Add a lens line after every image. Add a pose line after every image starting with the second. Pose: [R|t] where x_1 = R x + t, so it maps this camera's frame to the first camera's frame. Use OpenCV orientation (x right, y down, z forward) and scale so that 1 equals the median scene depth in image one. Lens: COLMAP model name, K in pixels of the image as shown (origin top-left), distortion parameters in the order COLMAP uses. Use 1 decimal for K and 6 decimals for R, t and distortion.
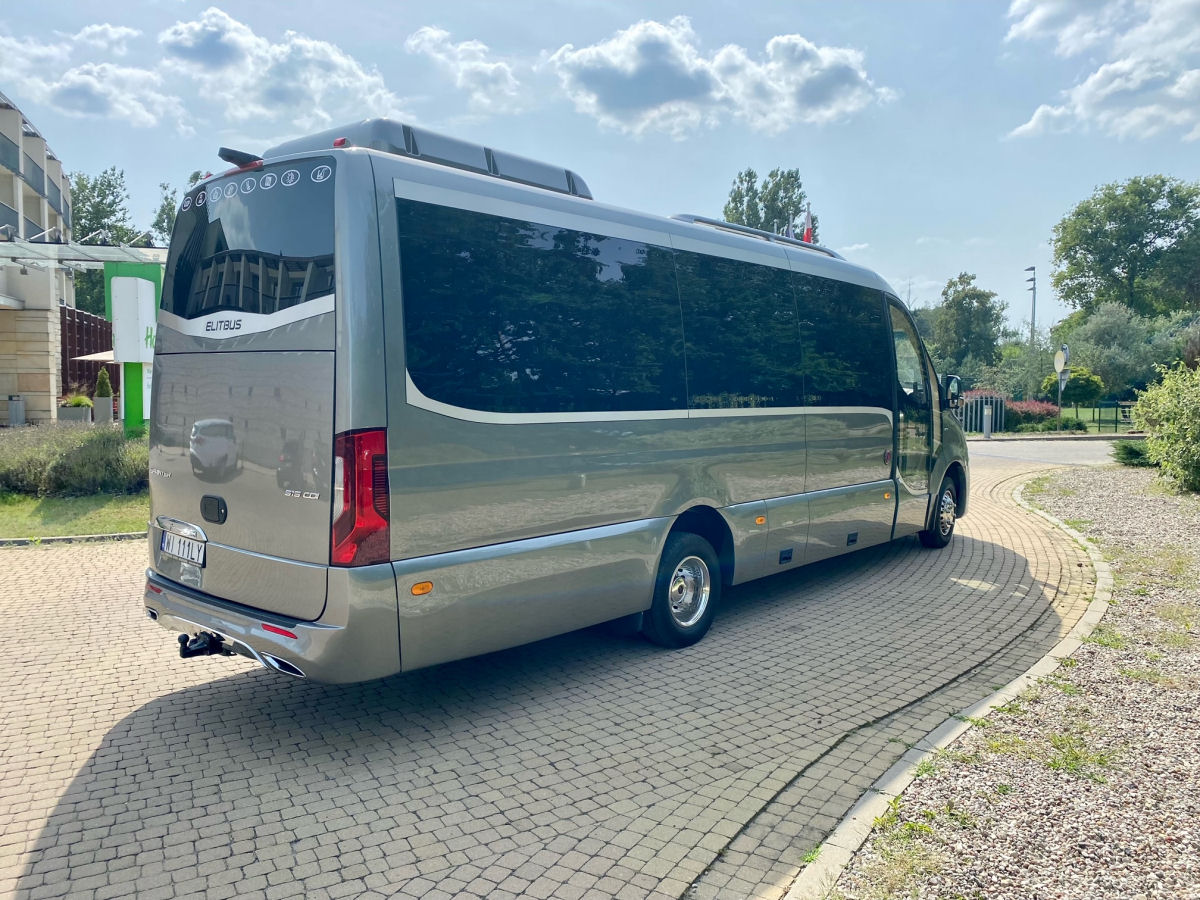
lens RADIAL K [[918.1, 0, 603.8], [0, 918.1, 450.4], [0, 0, 1]] dist [0.015792, -0.001229]
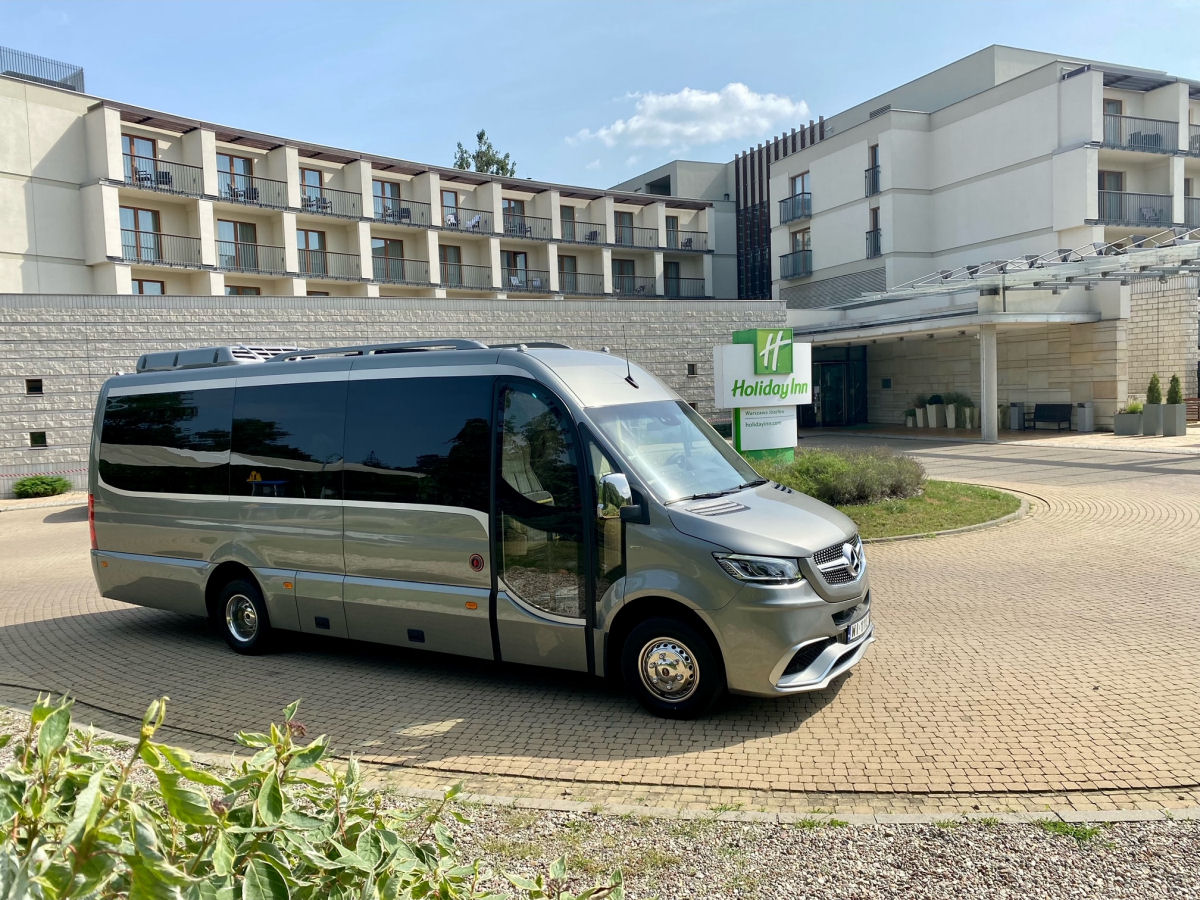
lens RADIAL K [[918.1, 0, 601.8], [0, 918.1, 449.0], [0, 0, 1]] dist [0.015792, -0.001229]
pose [[0.187704, 0.051509, -0.980874, 0.311069], [-0.029002, 0.998479, 0.046883, -0.038954], [0.981797, 0.019648, 0.188912, 0.242196]]
